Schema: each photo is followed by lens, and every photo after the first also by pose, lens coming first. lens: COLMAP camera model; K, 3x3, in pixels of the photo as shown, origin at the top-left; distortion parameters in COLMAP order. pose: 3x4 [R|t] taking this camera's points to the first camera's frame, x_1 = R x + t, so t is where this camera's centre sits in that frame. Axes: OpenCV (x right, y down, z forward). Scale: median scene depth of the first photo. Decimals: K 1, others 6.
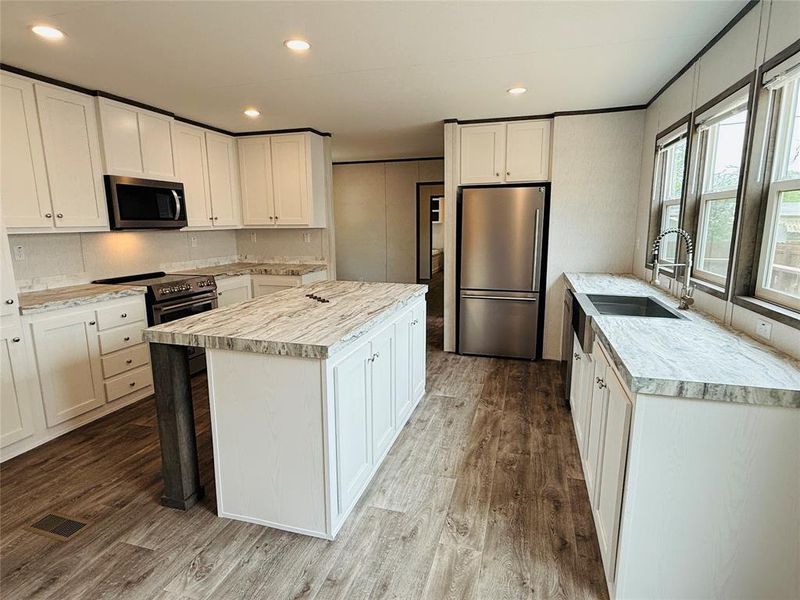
lens RADIAL K [[441.1, 0, 398.6], [0, 441.1, 302.5], [0, 0, 1]] dist [0.001900, 0.000073]
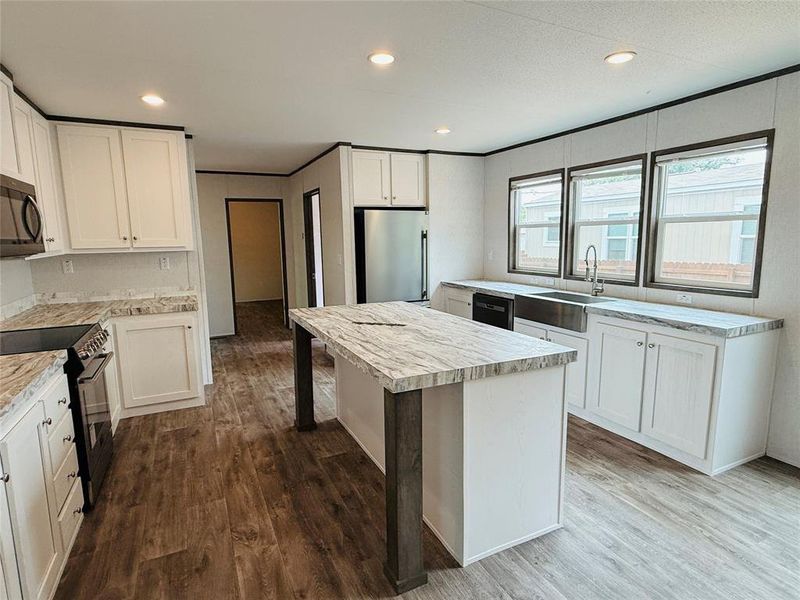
lens RADIAL K [[441.1, 0, 398.6], [0, 441.1, 302.5], [0, 0, 1]] dist [0.001900, 0.000073]
pose [[0.739209, -0.103462, 0.665482, -0.986495], [0.129432, 0.991534, 0.010382, -0.075475], [-0.660922, 0.078460, 0.746342, 0.344491]]
